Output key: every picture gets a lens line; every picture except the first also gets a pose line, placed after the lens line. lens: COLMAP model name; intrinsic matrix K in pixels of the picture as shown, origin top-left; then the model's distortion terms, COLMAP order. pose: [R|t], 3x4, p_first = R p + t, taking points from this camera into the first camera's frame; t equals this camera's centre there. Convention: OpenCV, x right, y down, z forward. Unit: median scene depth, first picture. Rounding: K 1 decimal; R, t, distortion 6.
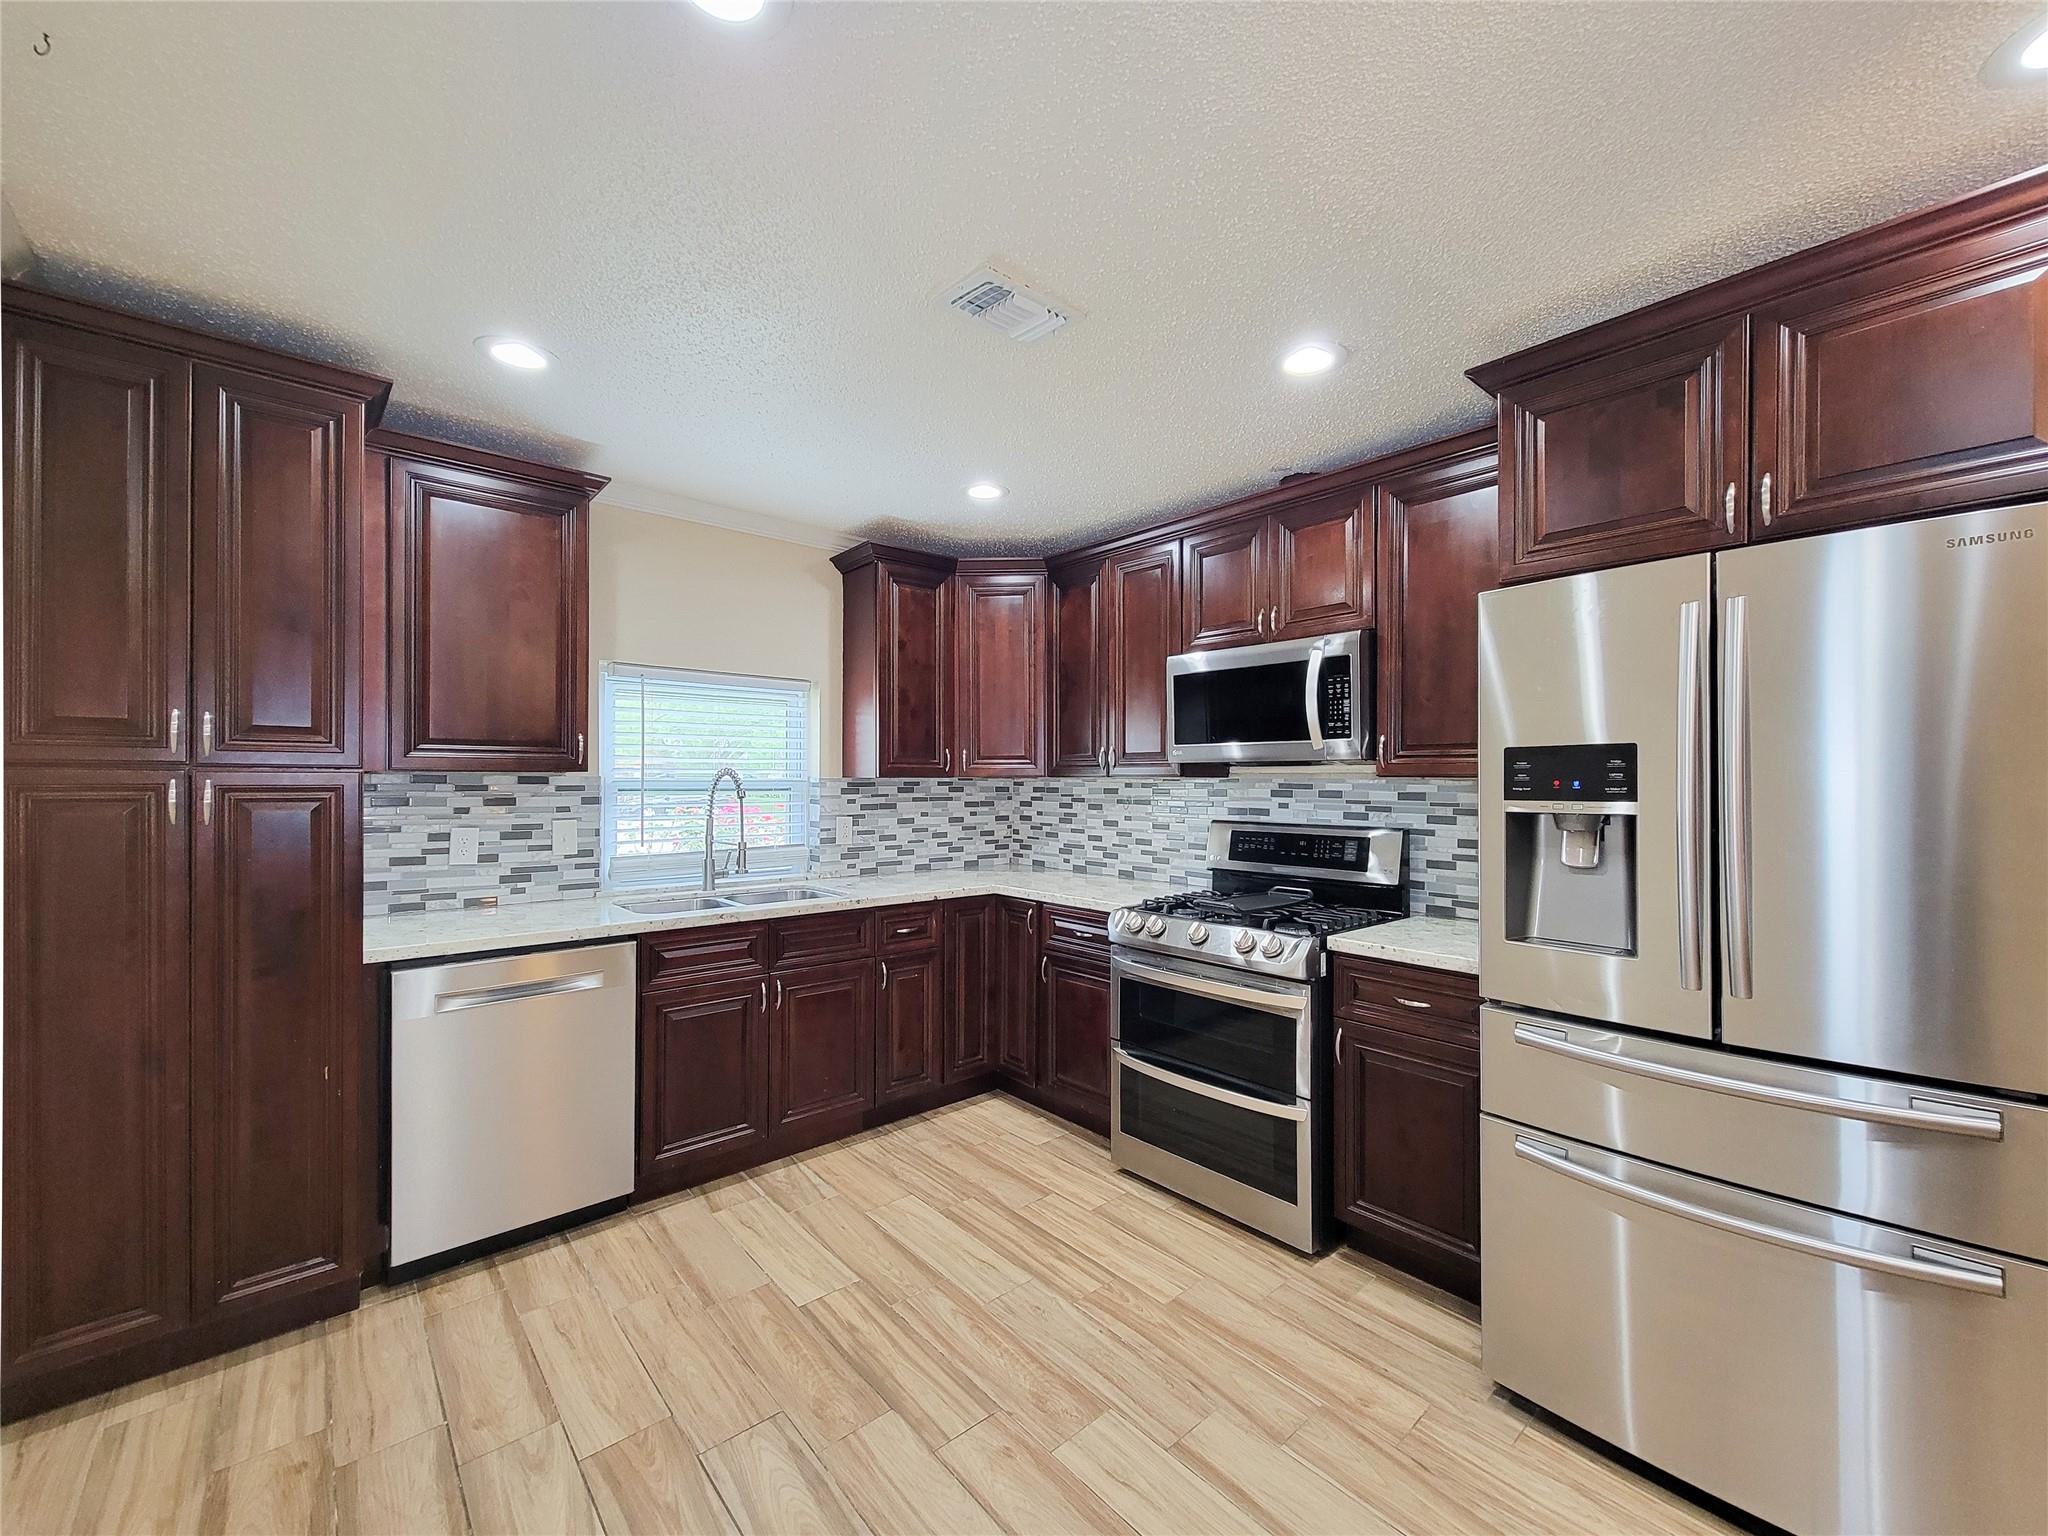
lens RADIAL K [[844.6, 0, 1038.2], [0, 844.6, 778.7], [0, 0, 1]] dist [0.001404, -0.000684]
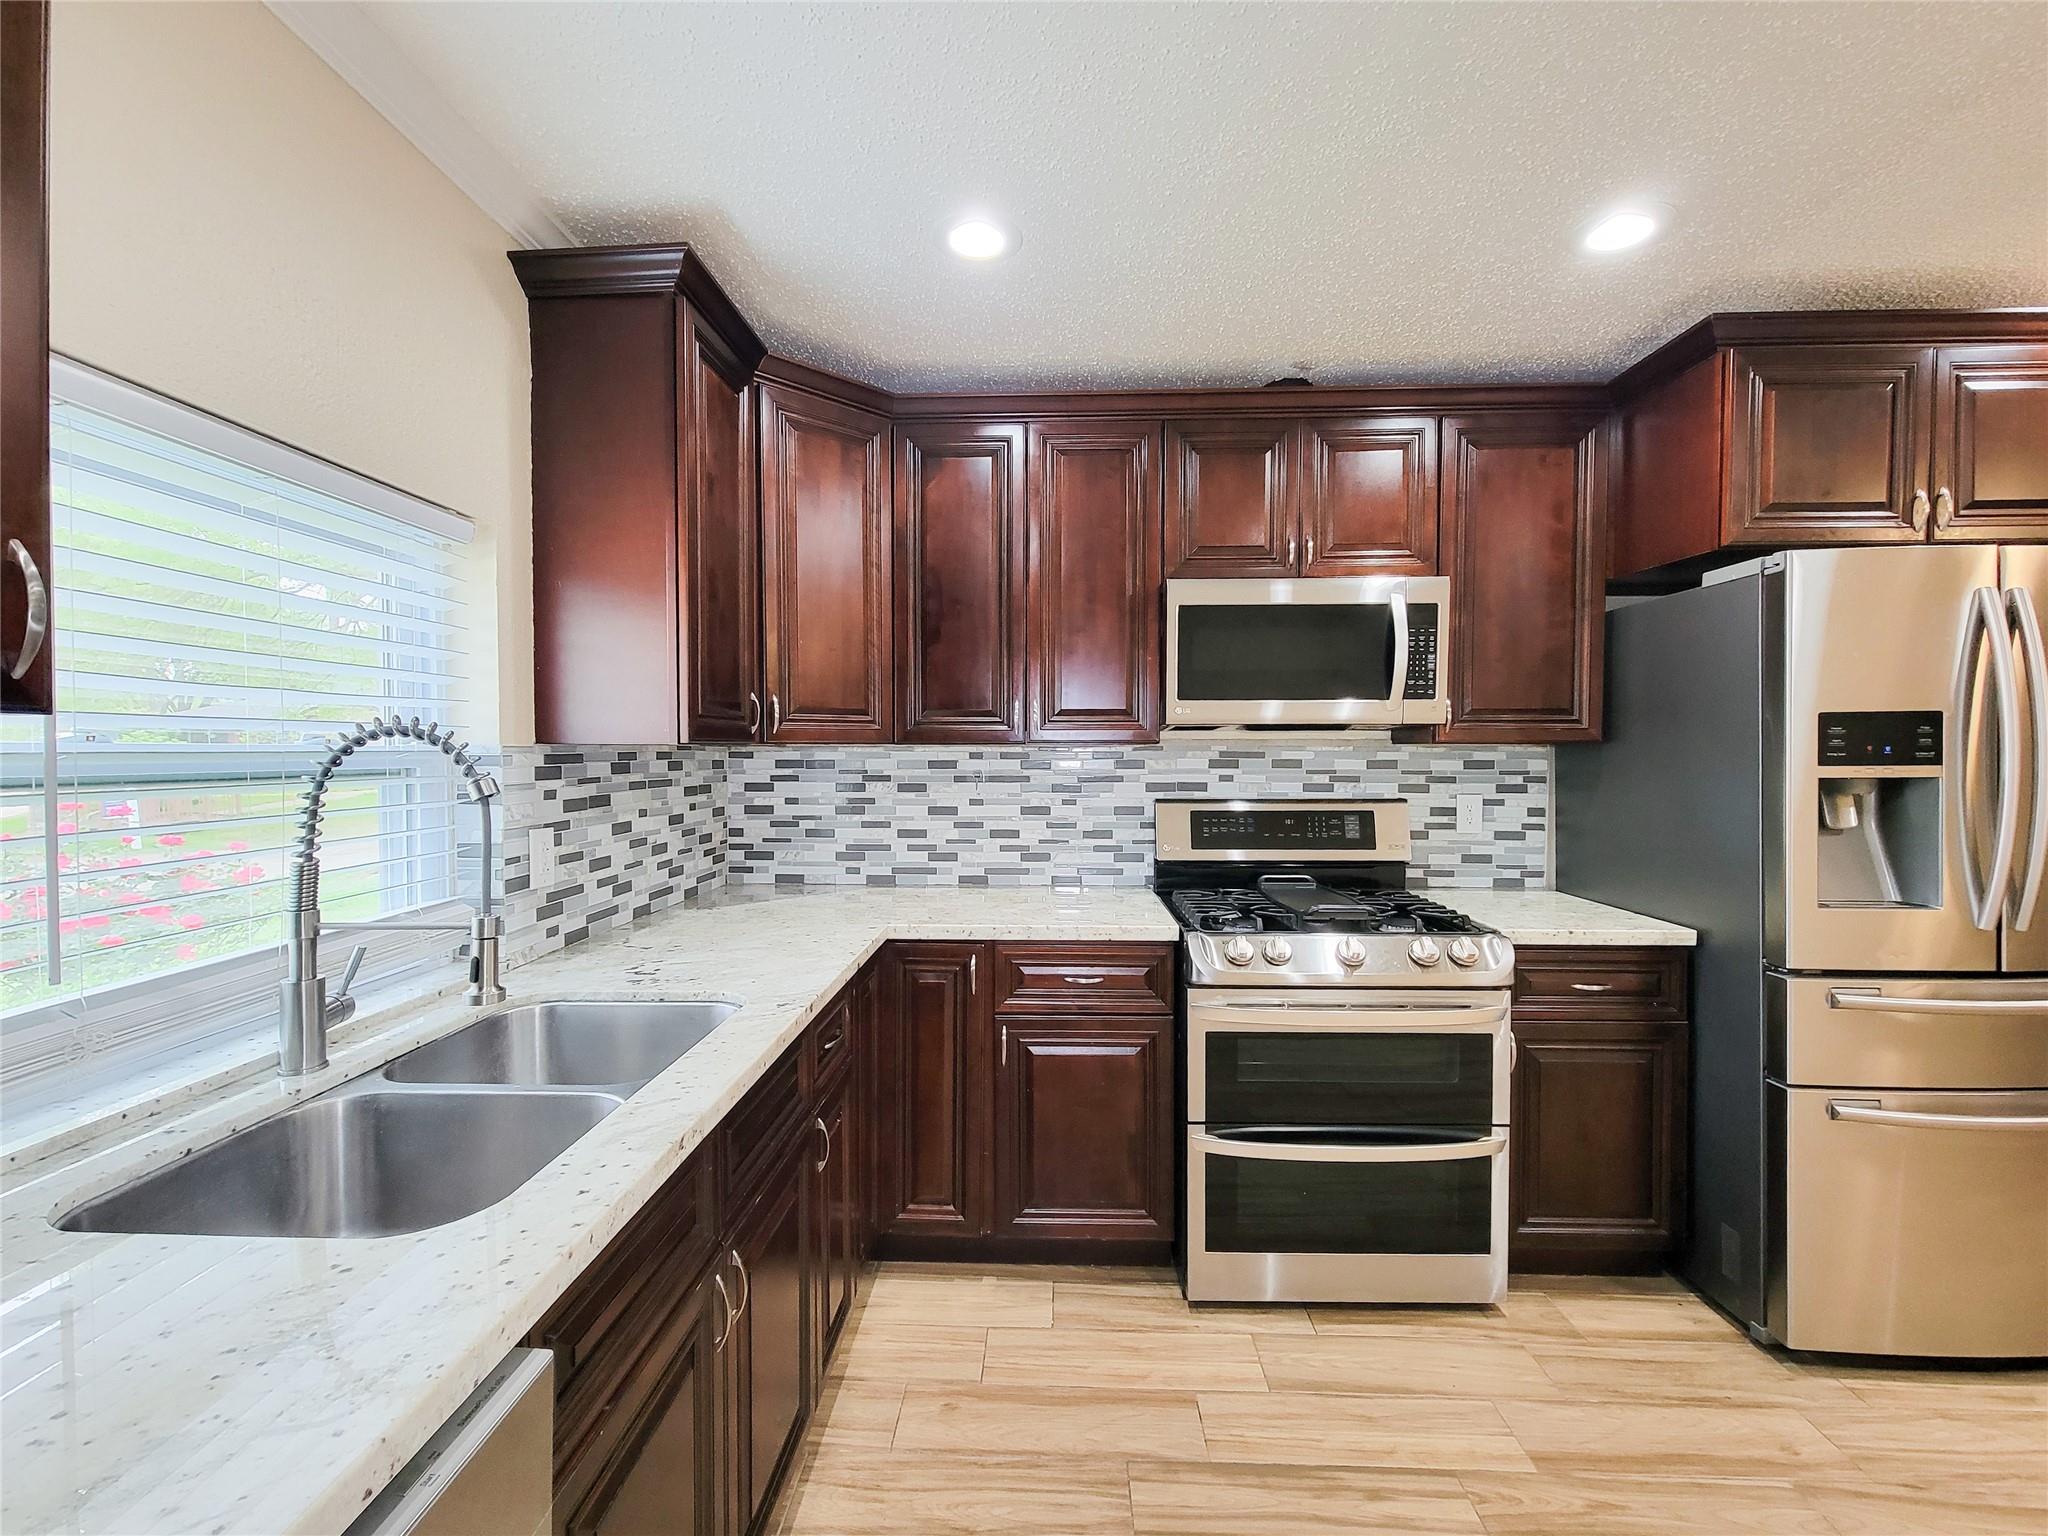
lens RADIAL K [[849.8, 0, 1054.8], [0, 849.8, 770.5], [0, 0, 1]] dist [0.000152, -0.001050]
pose [[0.683139, -0.020928, 0.729988, -0.494549], [0.001906, 0.999637, 0.026874, 0.001552], [-0.730286, -0.016967, 0.682931, 0.621706]]
